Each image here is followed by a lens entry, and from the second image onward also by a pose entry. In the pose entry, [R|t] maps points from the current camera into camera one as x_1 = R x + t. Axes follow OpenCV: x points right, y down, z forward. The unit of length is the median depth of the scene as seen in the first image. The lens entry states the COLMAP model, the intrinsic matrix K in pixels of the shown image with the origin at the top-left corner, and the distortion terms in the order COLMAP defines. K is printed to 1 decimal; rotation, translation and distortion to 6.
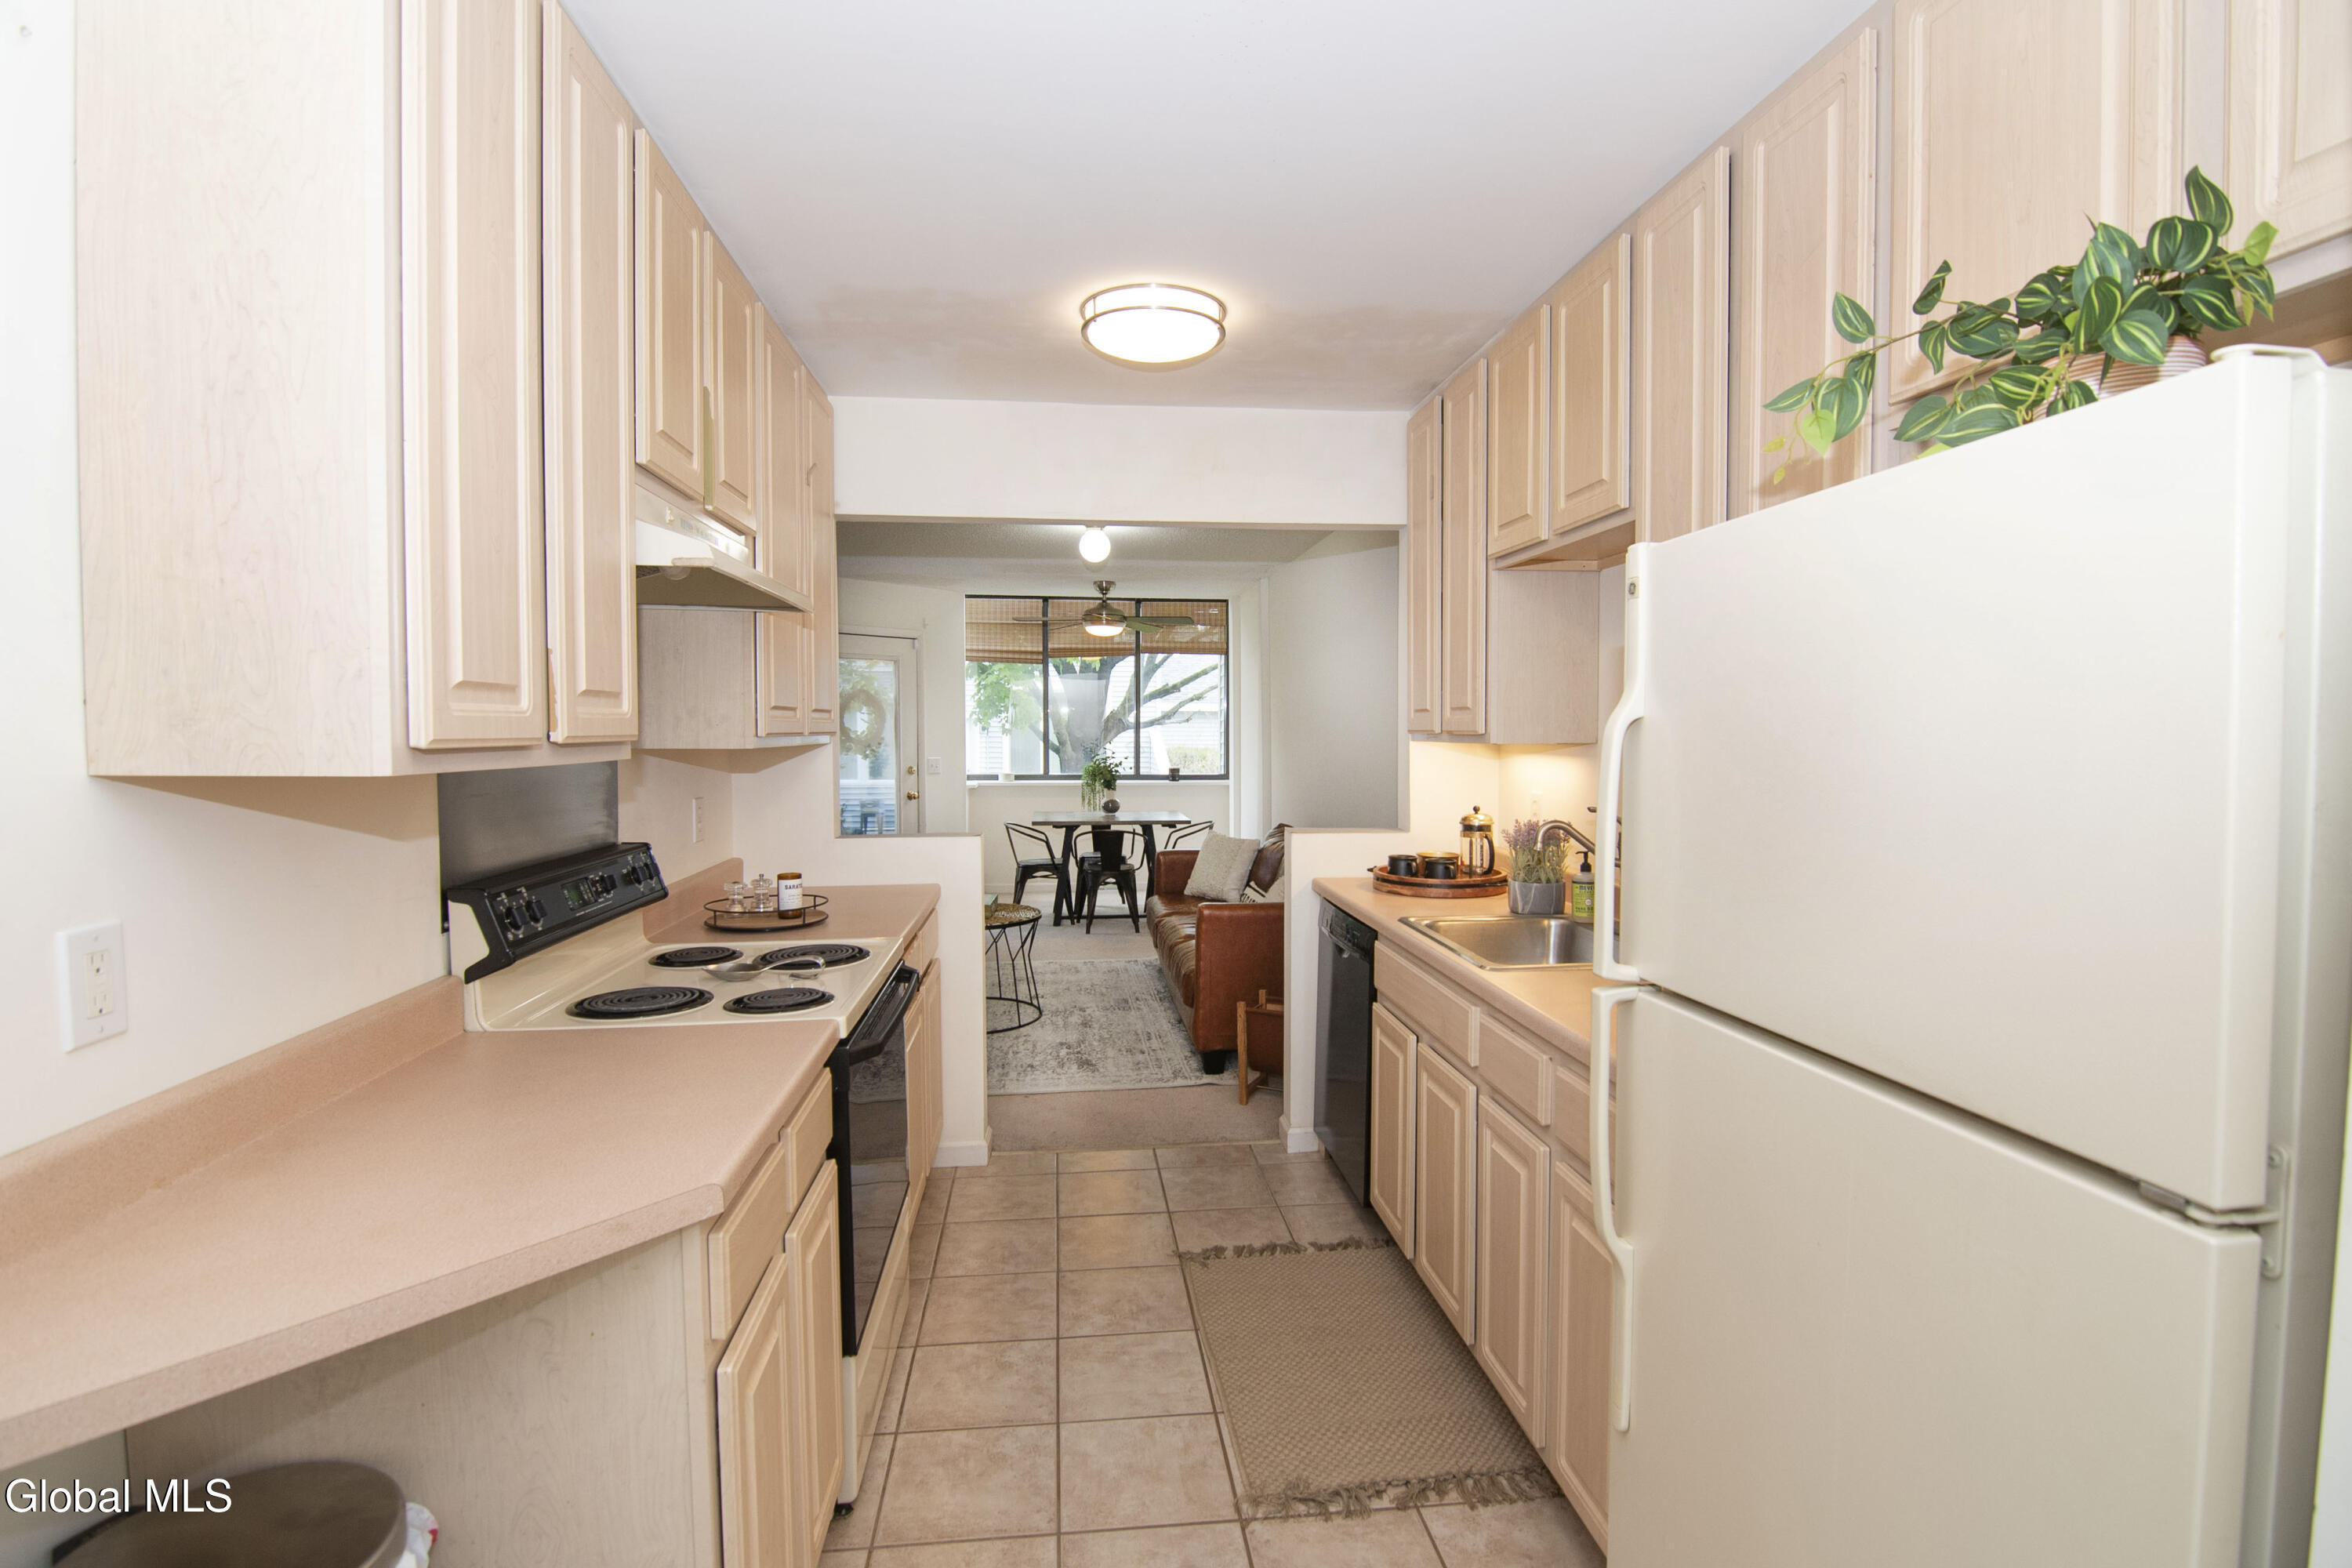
lens RADIAL K [[1135.8, 0, 1183.7], [0, 1135.8, 780.6], [0, 0, 1]] dist [-0.003463, -0.012657]
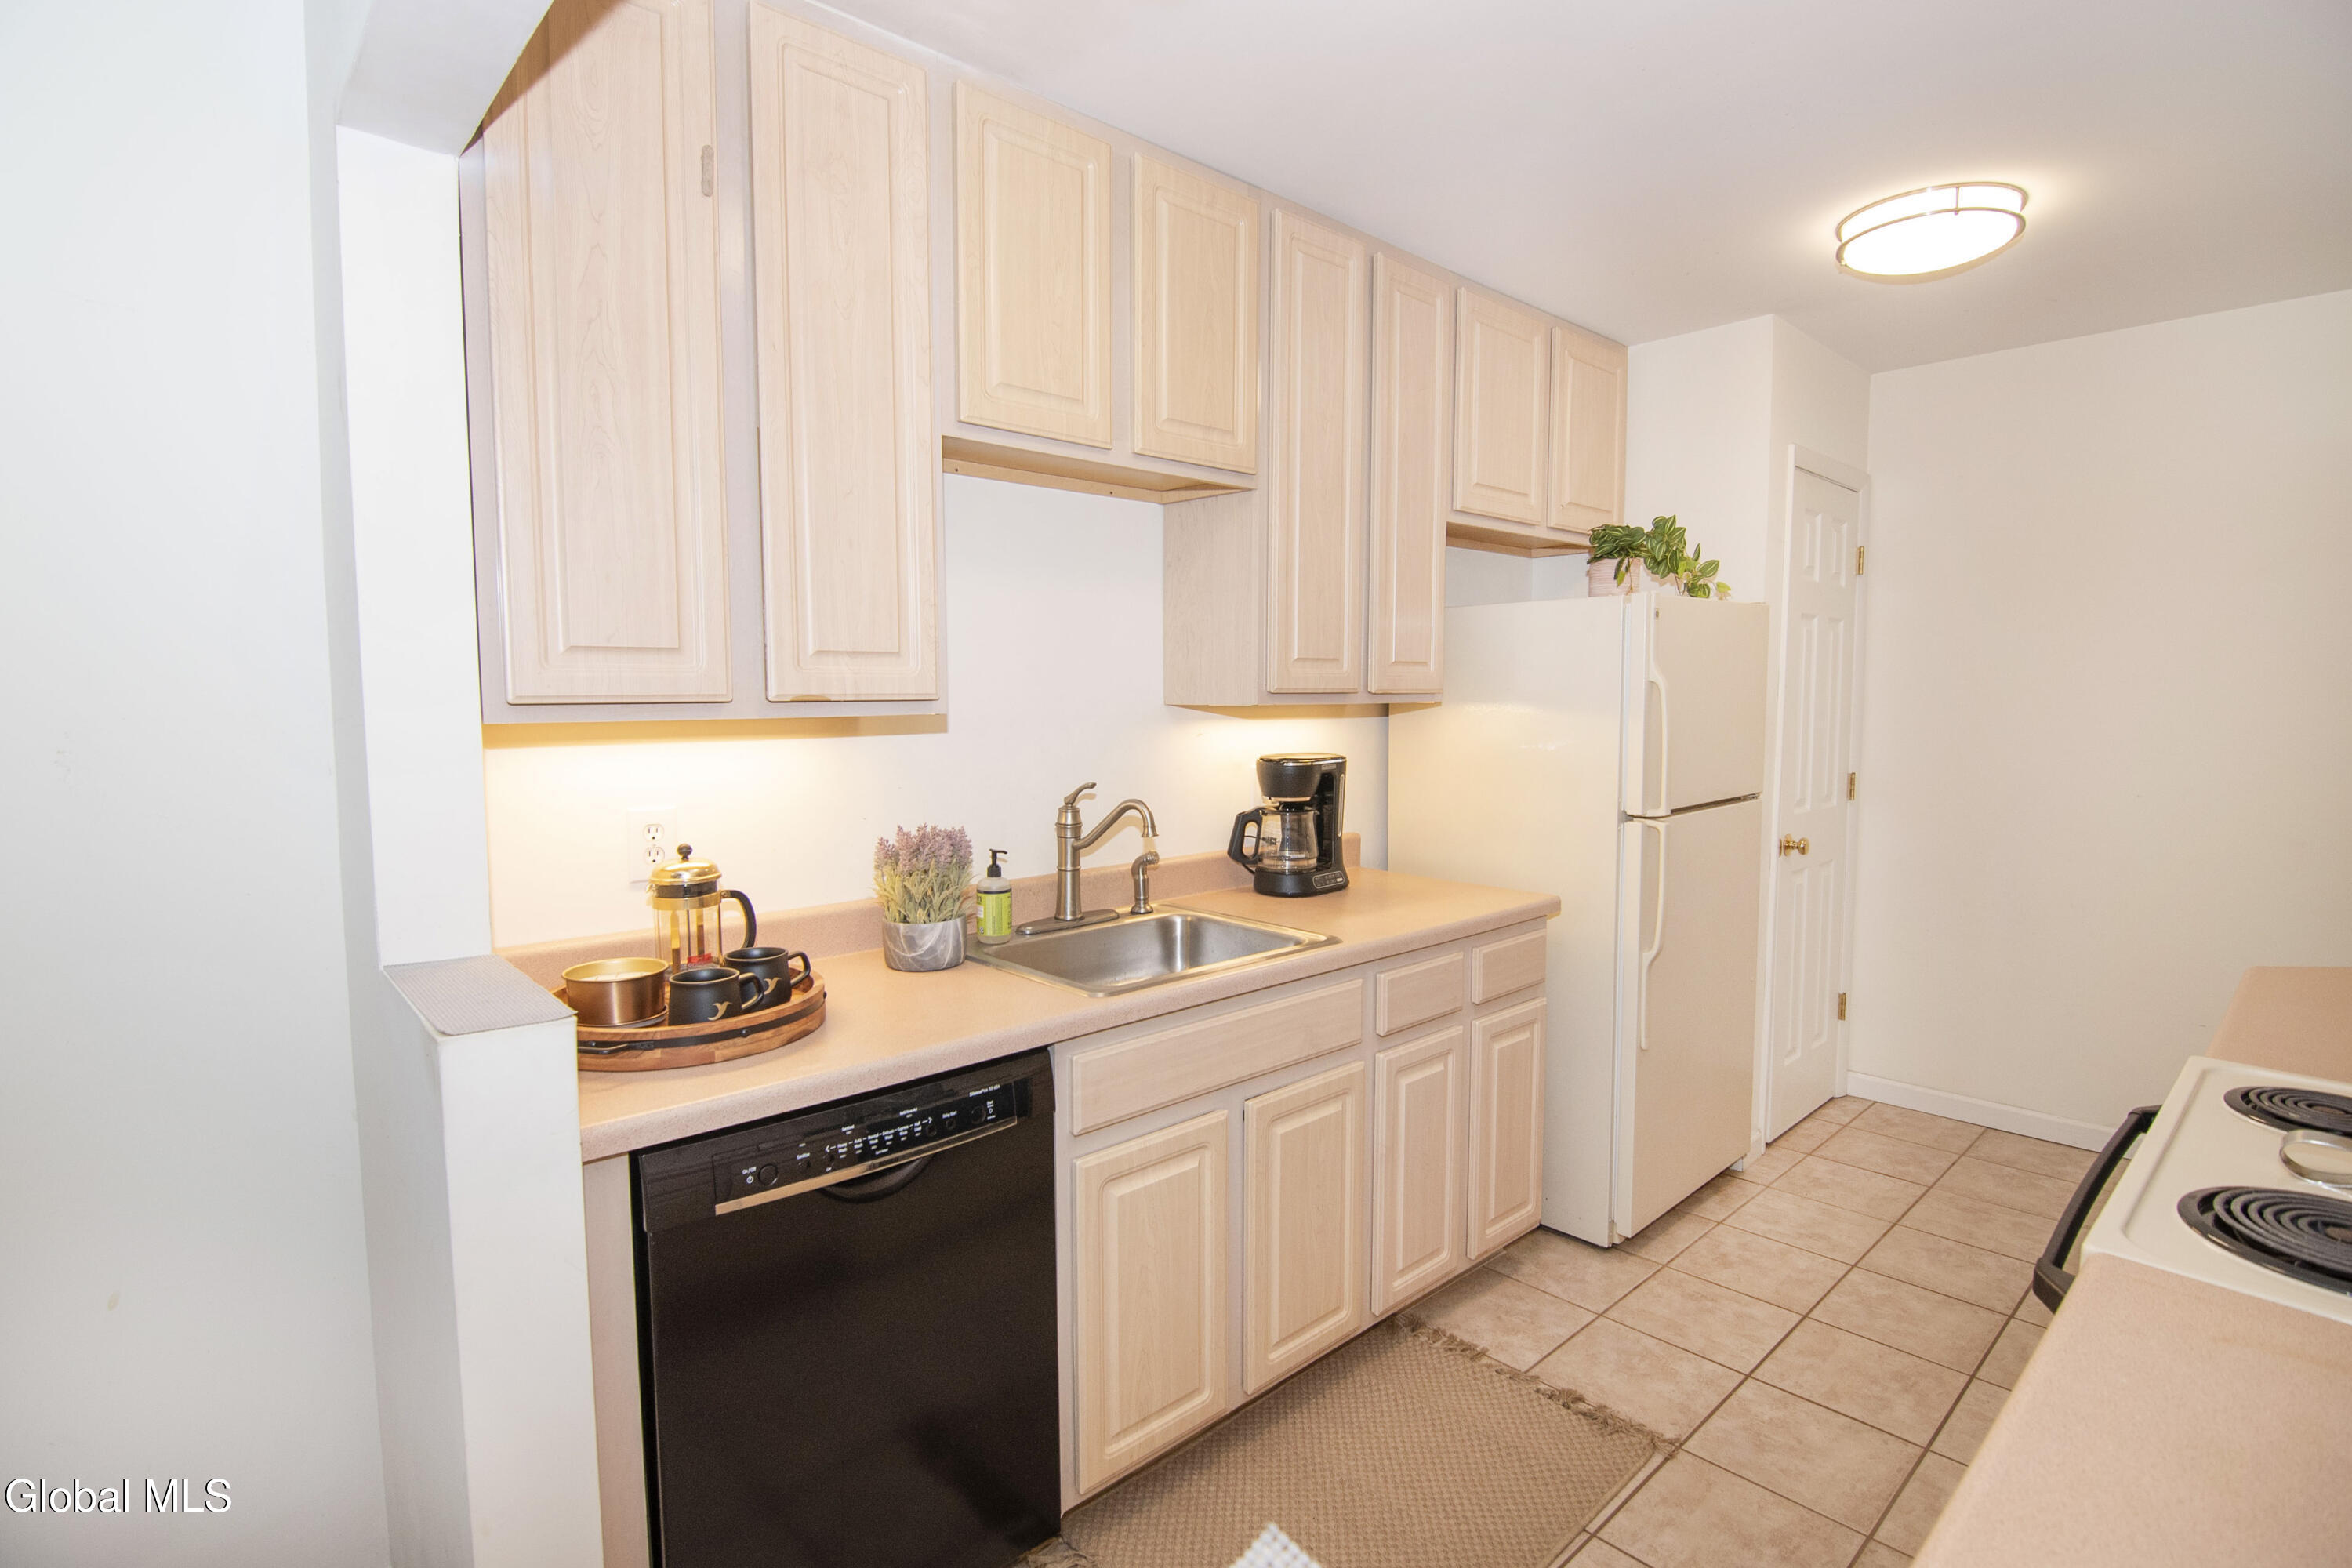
lens RADIAL K [[1135.8, 0, 1183.7], [0, 1135.8, 780.6], [0, 0, 1]] dist [-0.003463, -0.012657]
pose [[-0.593445, -0.066502, 0.802123, -0.276582], [0.036572, 0.993323, 0.109412, -0.052236], [-0.804043, 0.094265, -0.587051, 1.120525]]
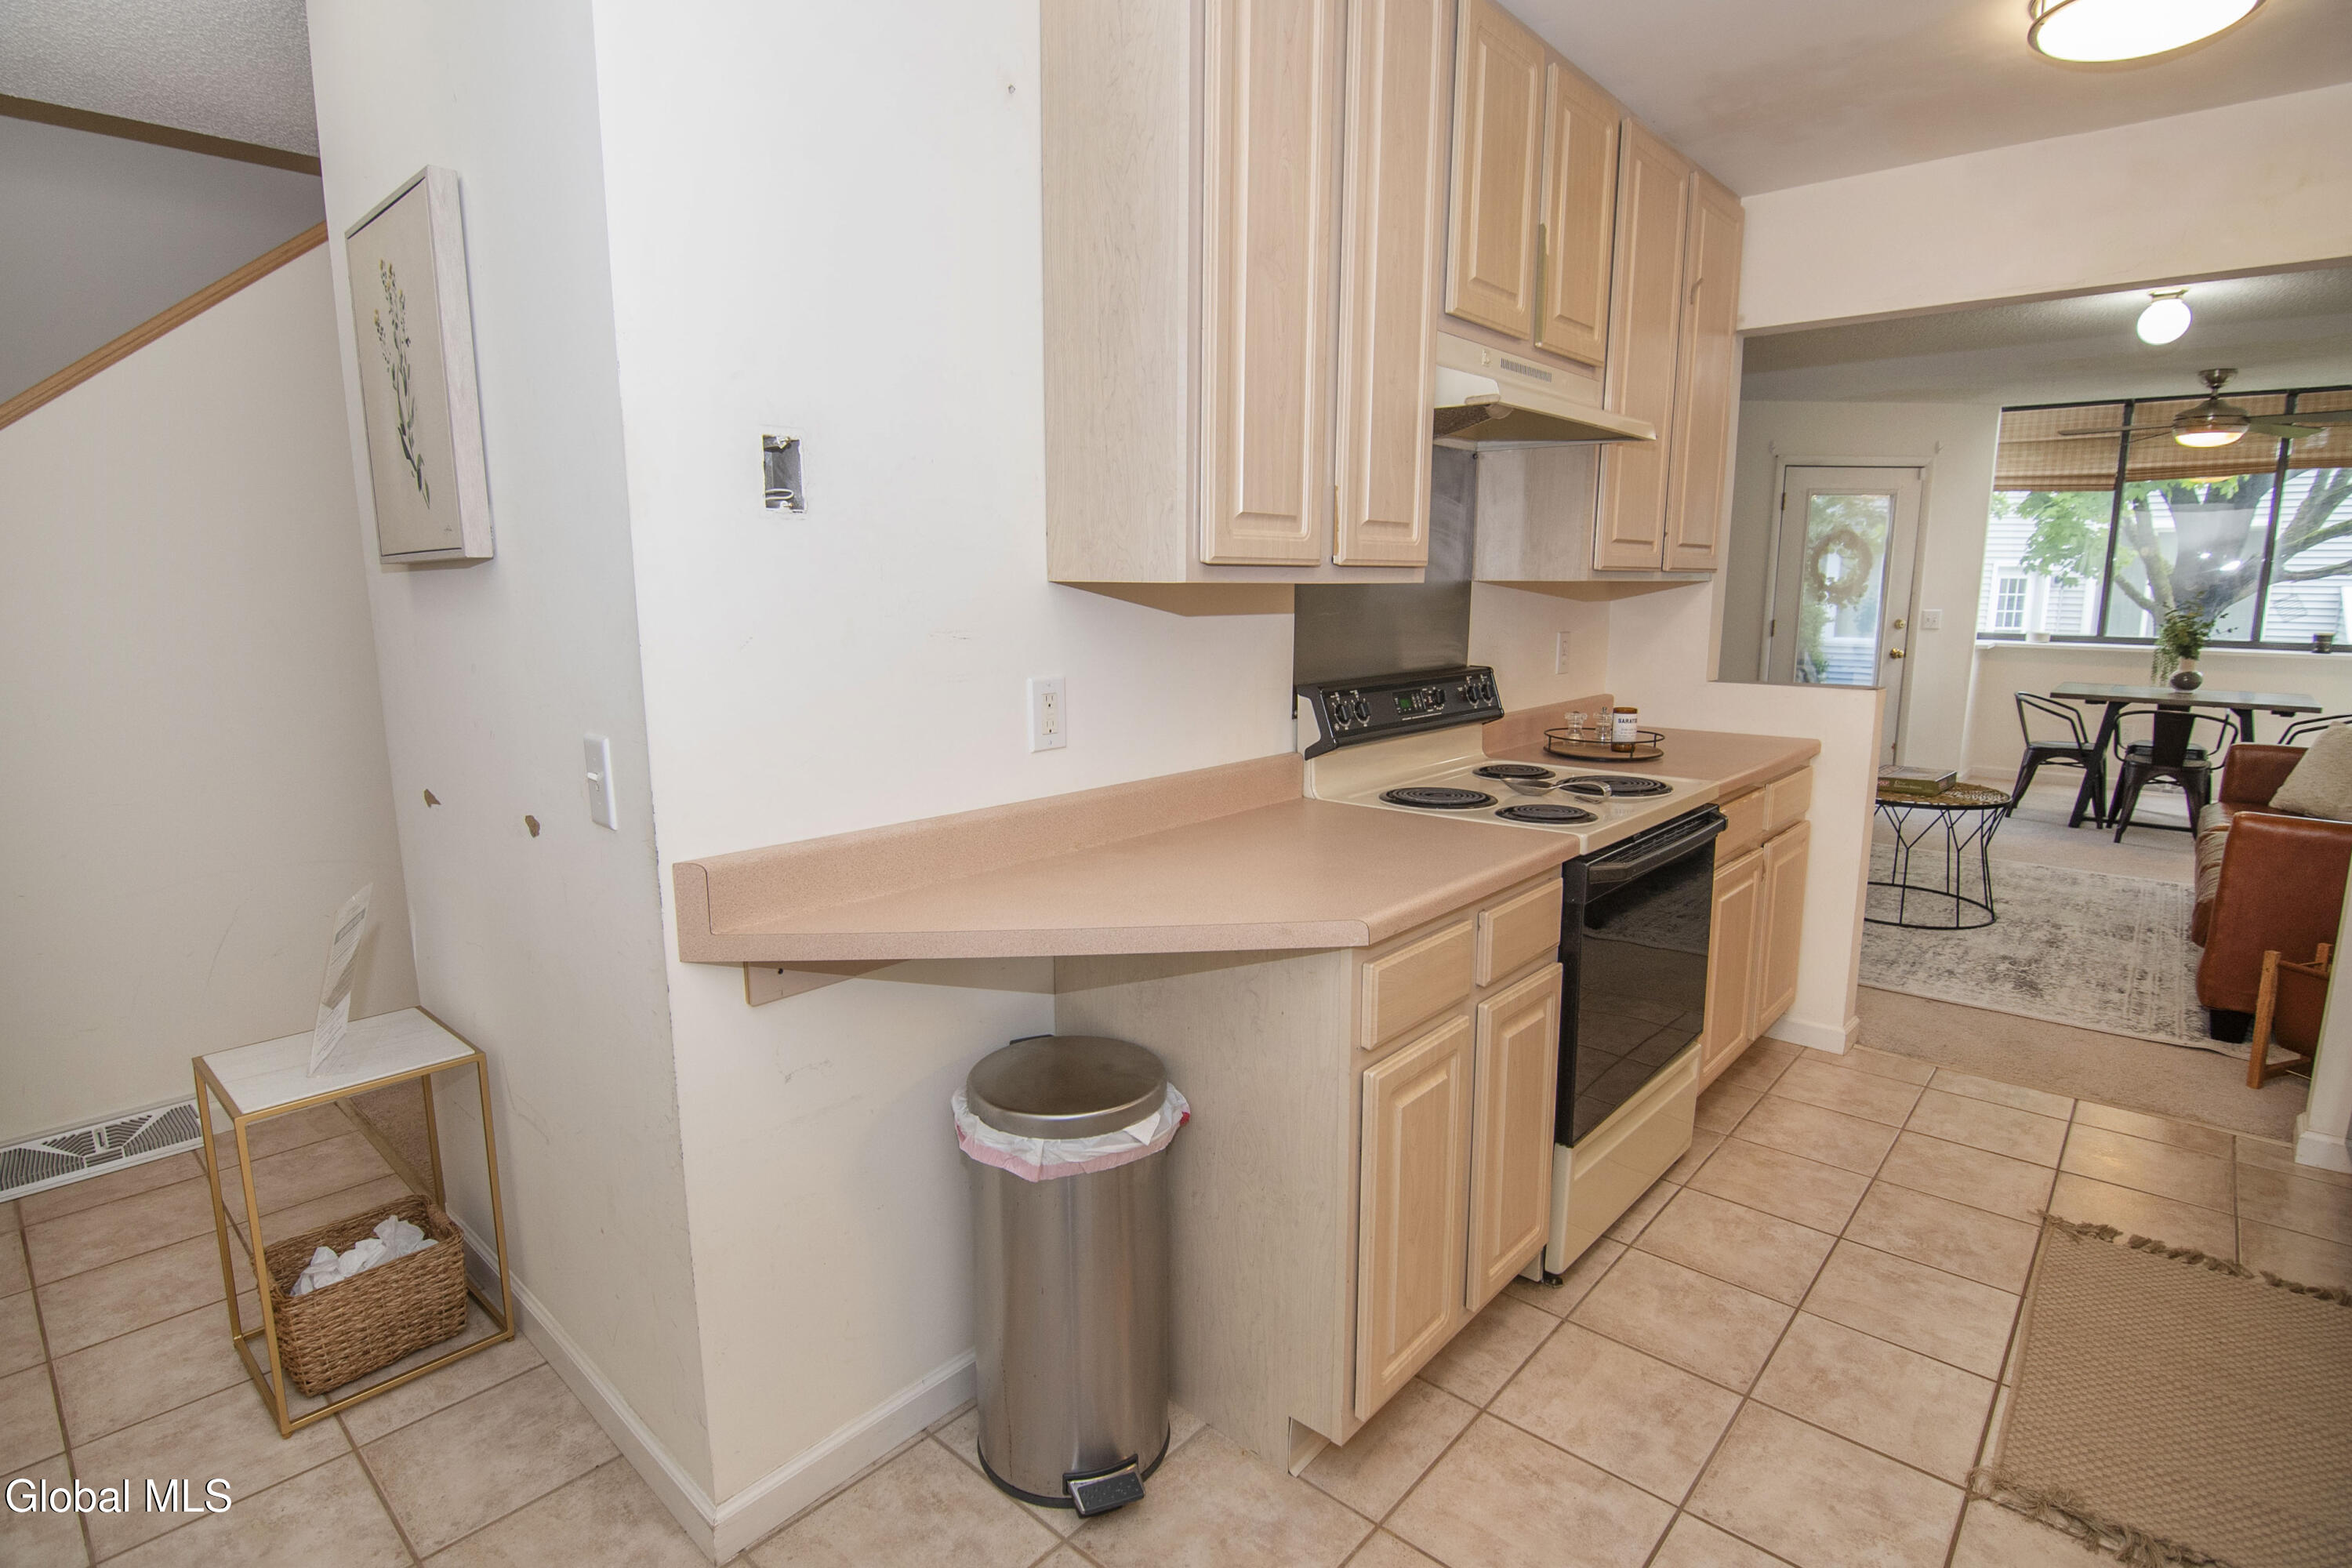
lens RADIAL K [[1156.6, 0, 1176.0], [0, 1156.6, 784.0], [0, 0, 1]] dist [-0.008520, -0.010154]
pose [[0.664852, 0.127788, -0.735964, 0.126383], [-0.033714, 0.989388, 0.141335, 0.013933], [0.746214, -0.069155, 0.662104, 0.011741]]
